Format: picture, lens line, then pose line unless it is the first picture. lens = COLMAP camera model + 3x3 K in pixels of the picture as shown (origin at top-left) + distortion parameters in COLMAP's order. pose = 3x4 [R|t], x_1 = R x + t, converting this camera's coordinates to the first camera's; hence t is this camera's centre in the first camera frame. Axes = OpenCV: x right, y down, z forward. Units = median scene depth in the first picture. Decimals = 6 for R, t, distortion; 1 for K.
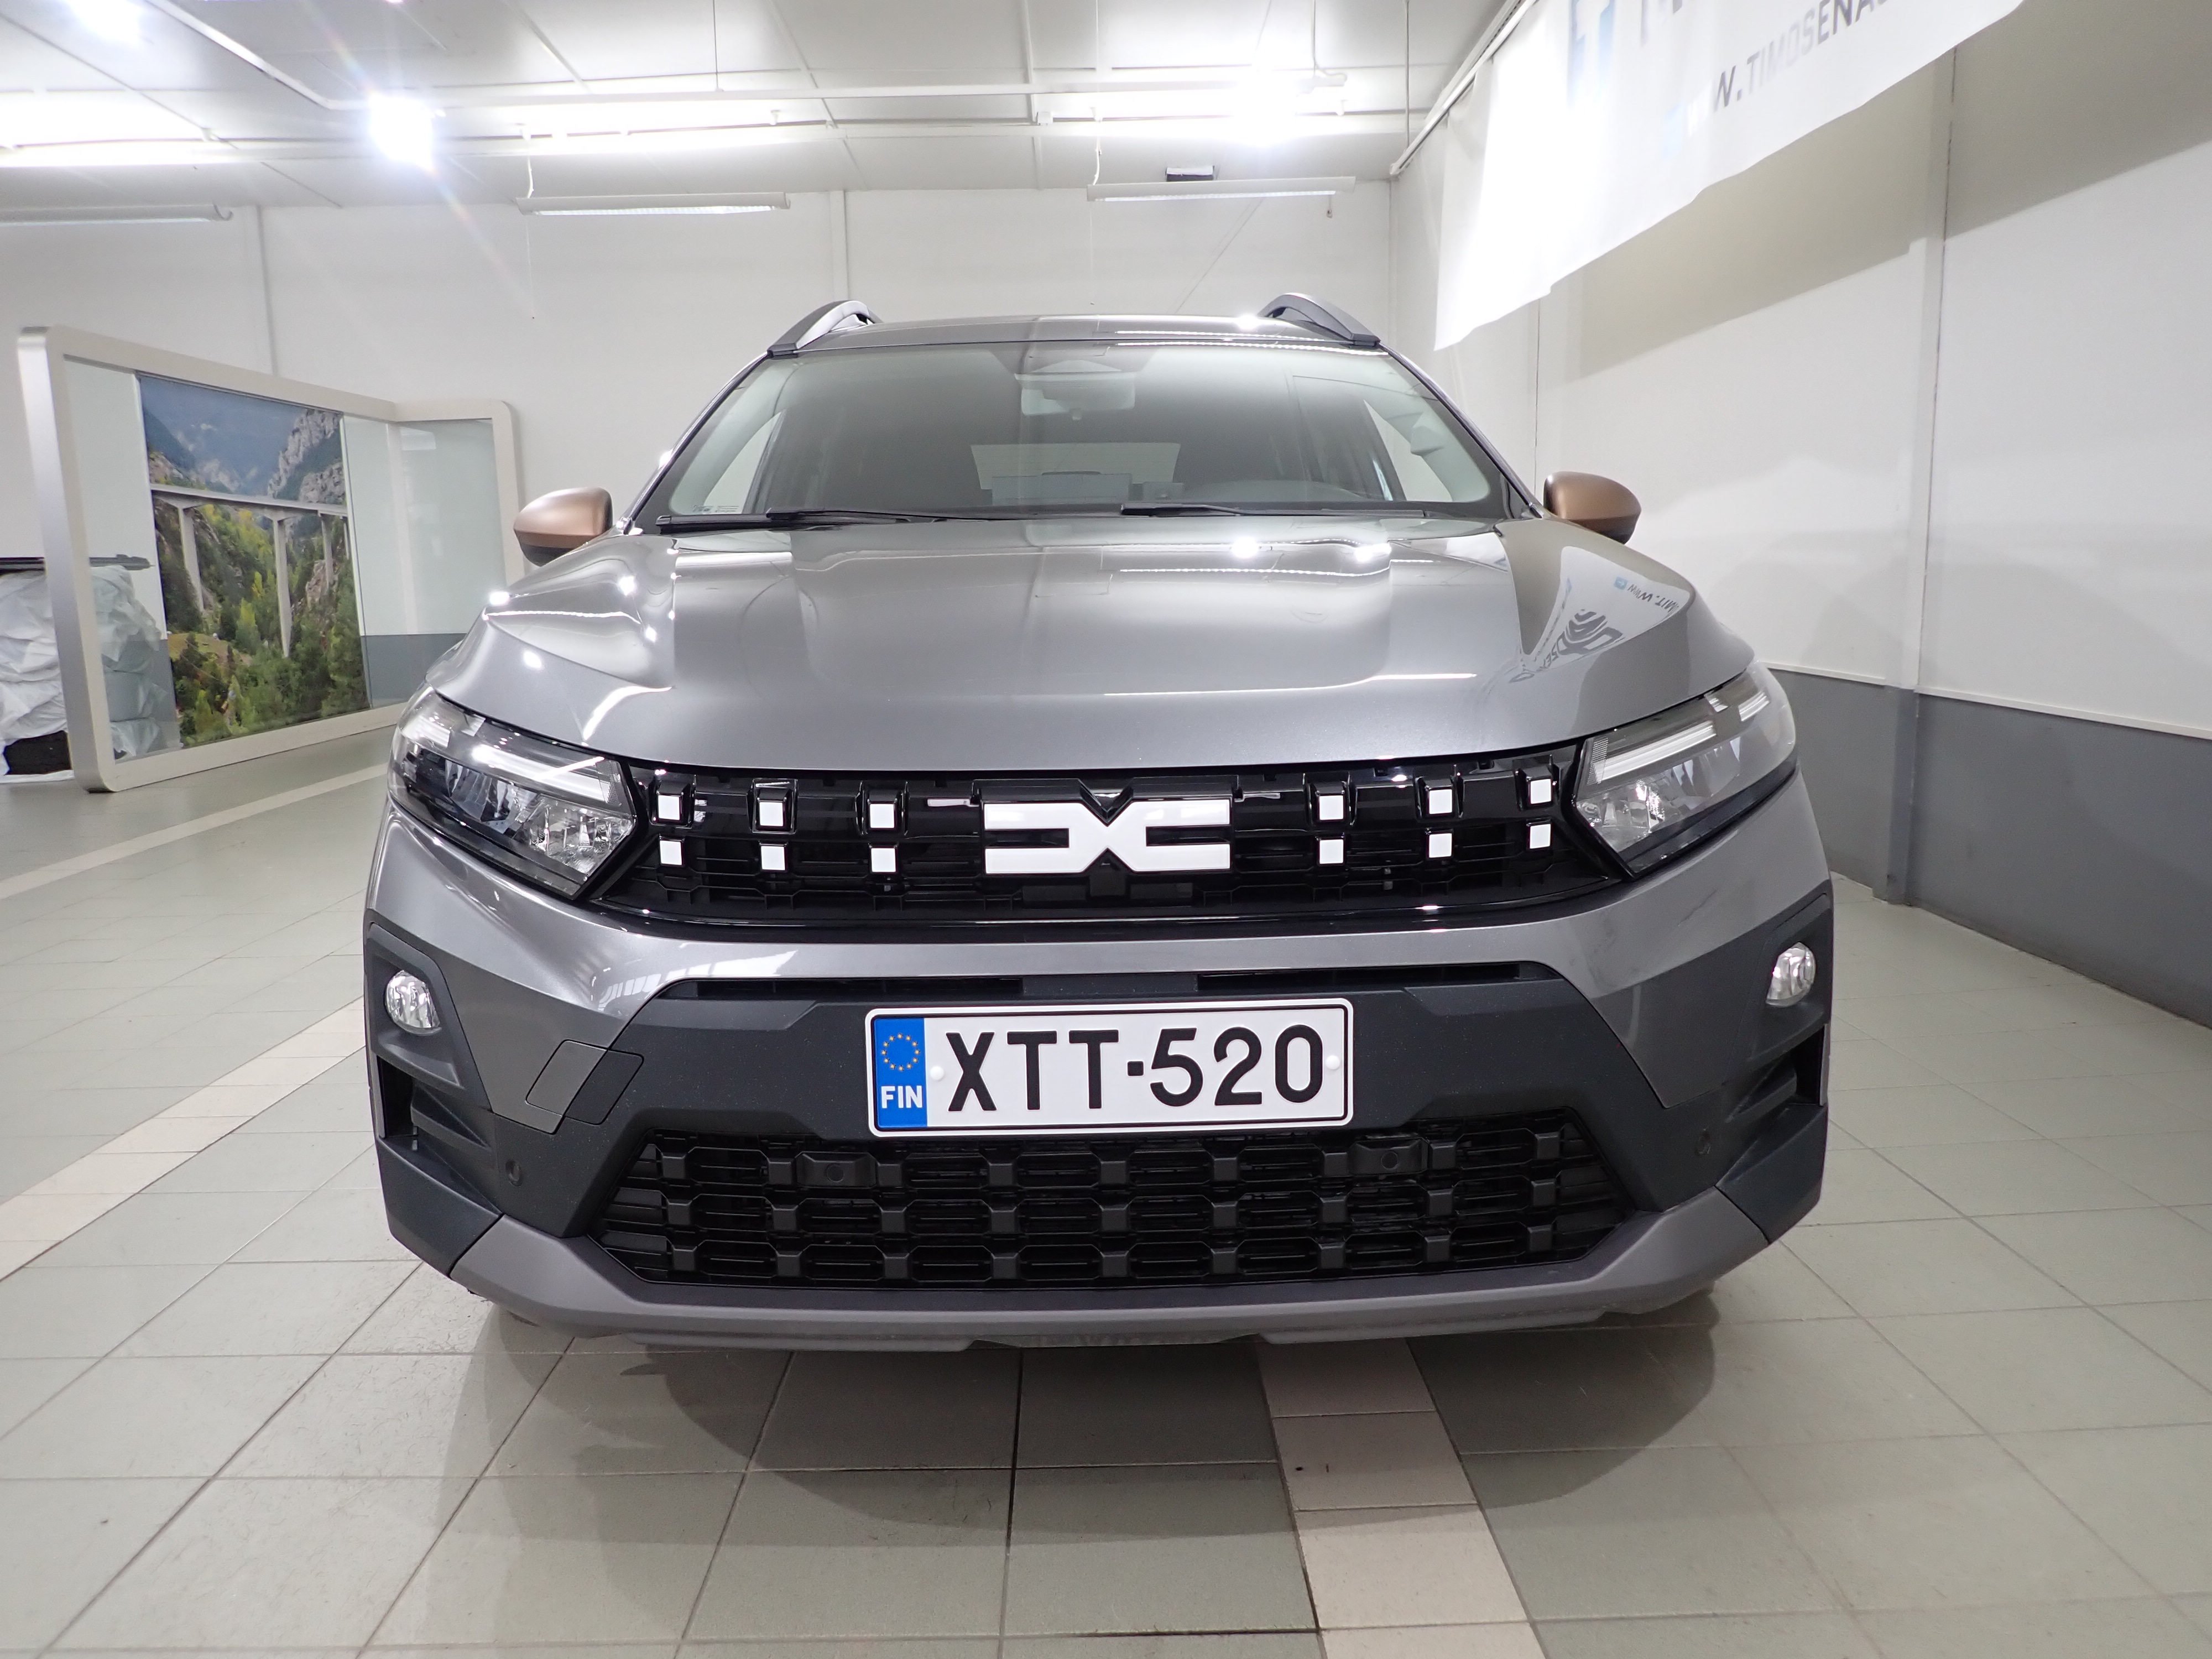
lens RADIAL K [[1621.0, 0, 1091.1], [0, 1621.0, 832.0], [0, 0, 1]] dist [-0.003280, -0.005185]
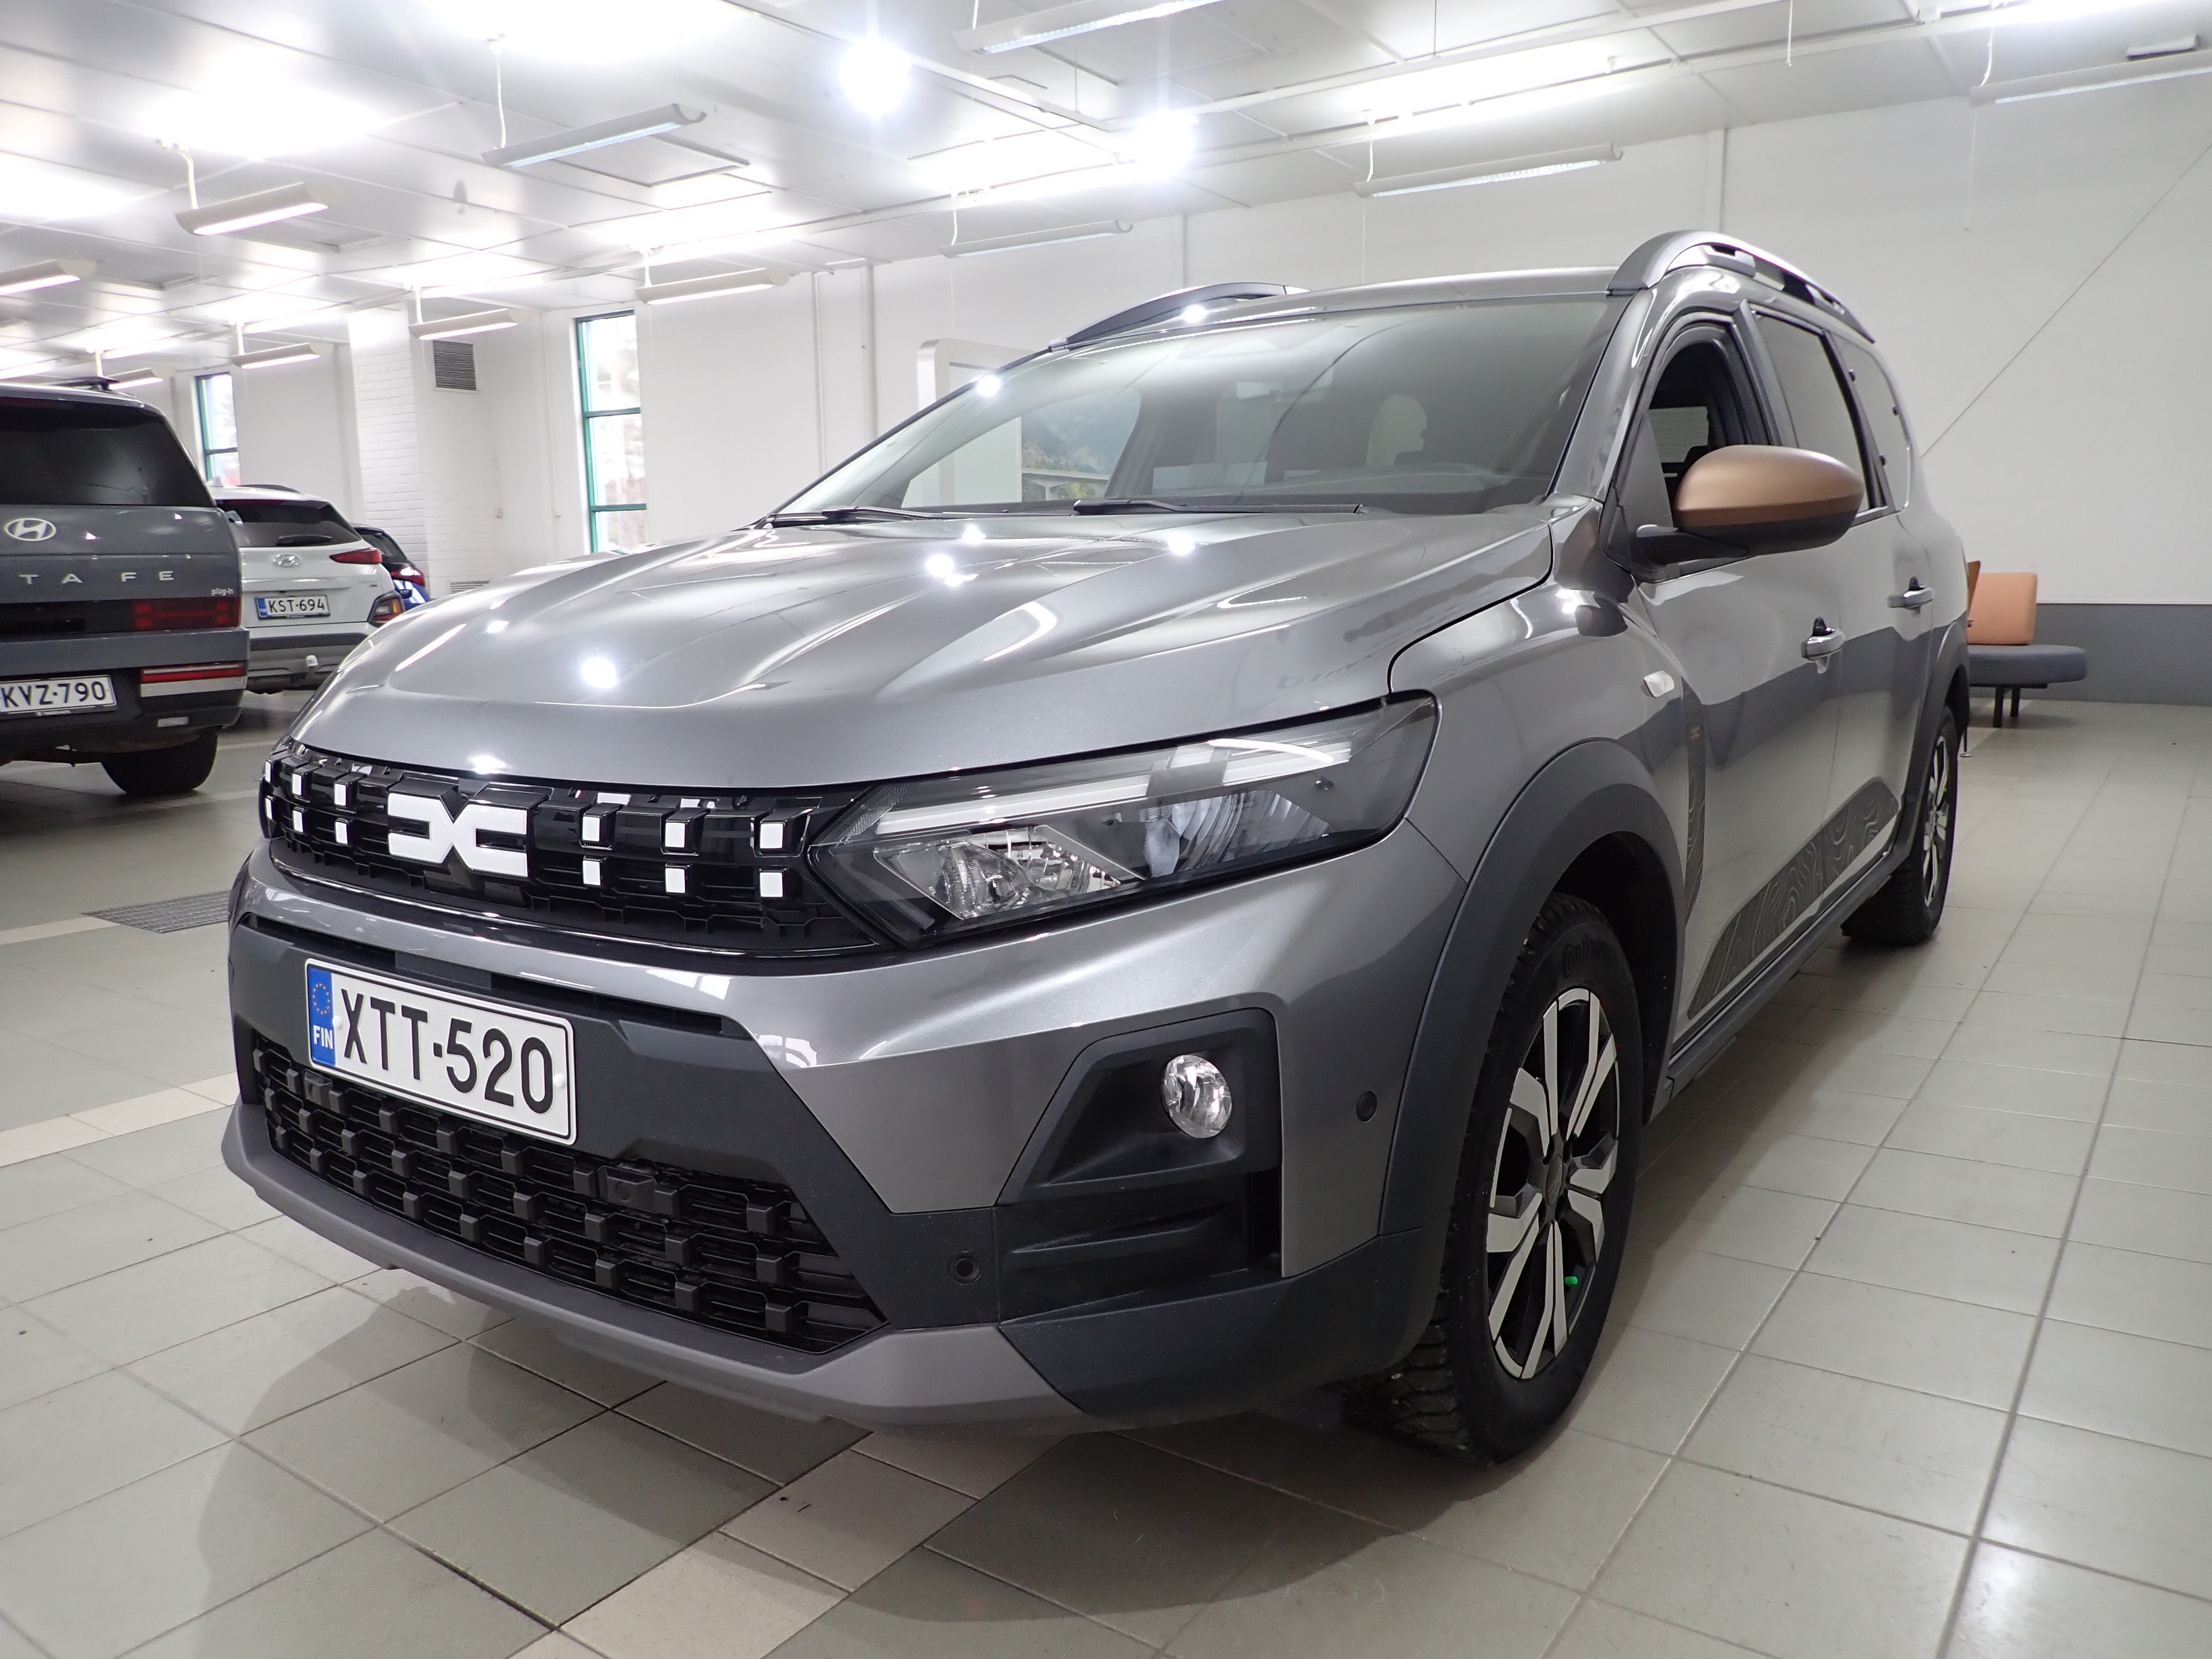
lens RADIAL K [[1621.0, 0, 1097.0], [0, 1621.0, 836.5], [0, 0, 1]] dist [-0.003280, -0.005185]
pose [[0.814310, 0.109139, -0.570077, 0.979124], [-0.095535, 0.993970, 0.053828, -0.094514], [0.572514, 0.010630, 0.819826, 0.365909]]
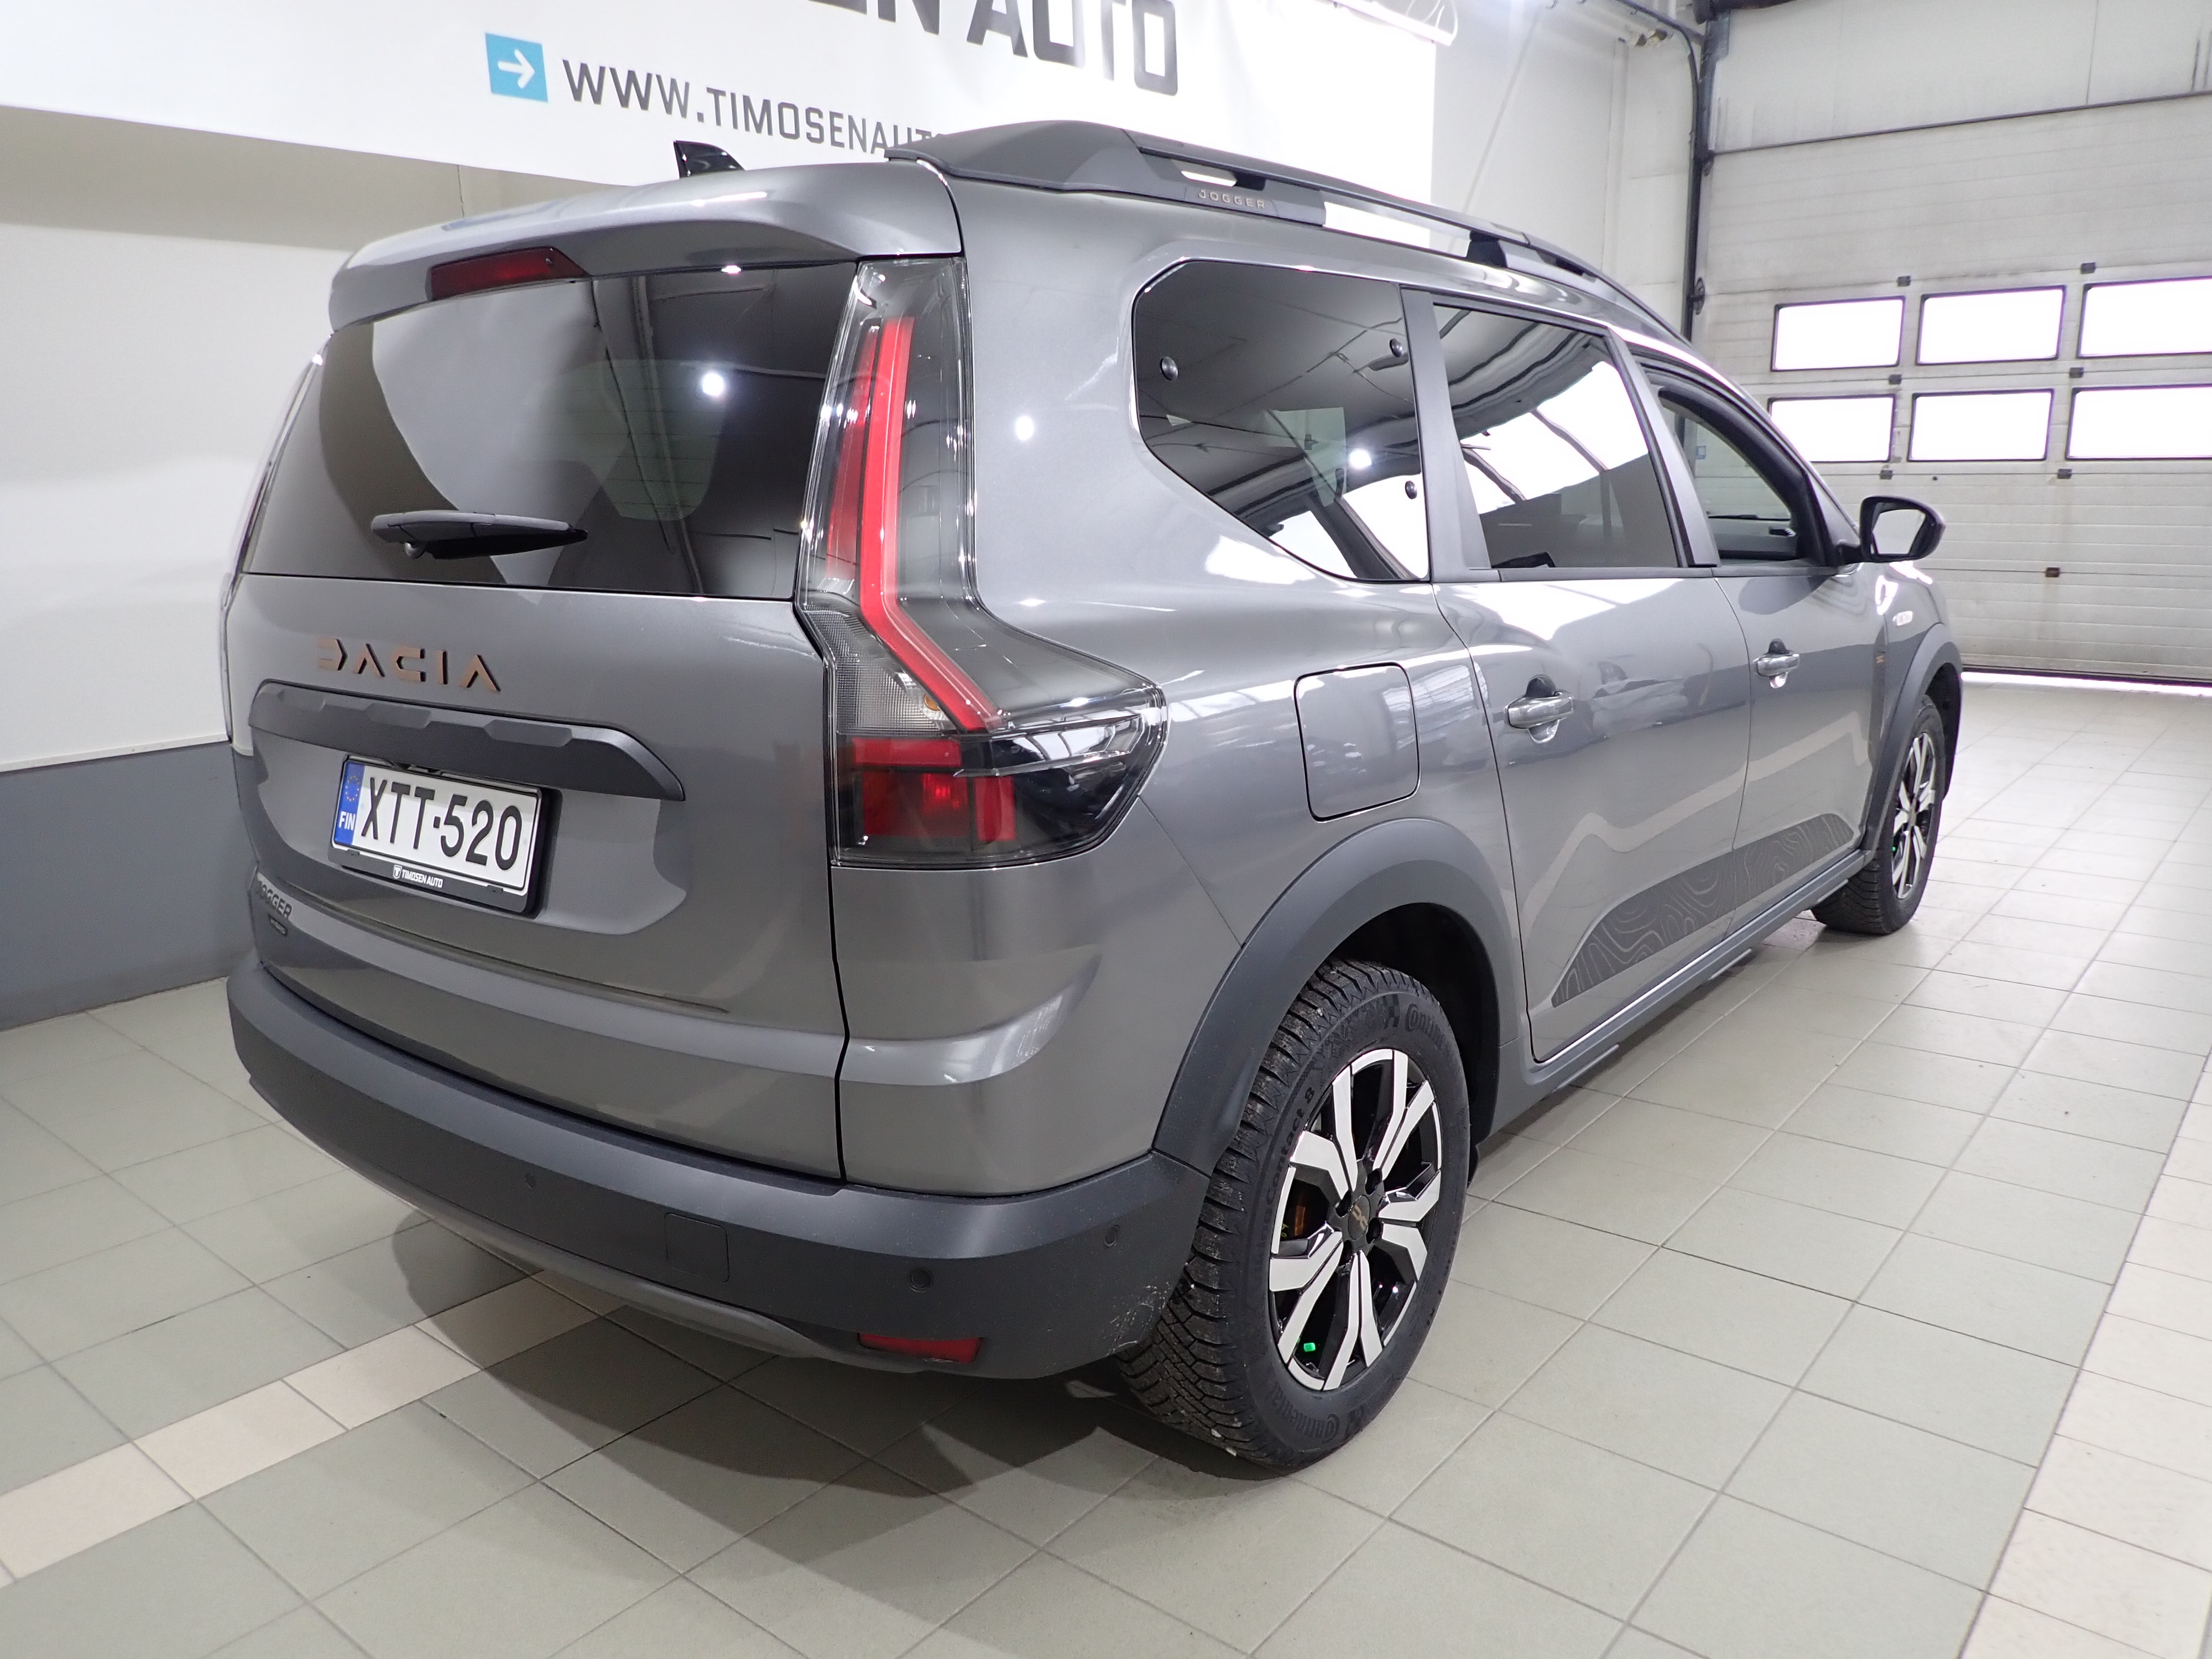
lens RADIAL K [[1621.0, 0, 1098.8], [0, 1621.0, 829.6], [0, 0, 1]] dist [-0.003280, -0.005185]
pose [[0.768606, 0.136072, -0.625083, 1.239487], [-0.231486, 0.970060, -0.073467, 0.123772], [0.596371, 0.201165, 0.777093, 0.310498]]
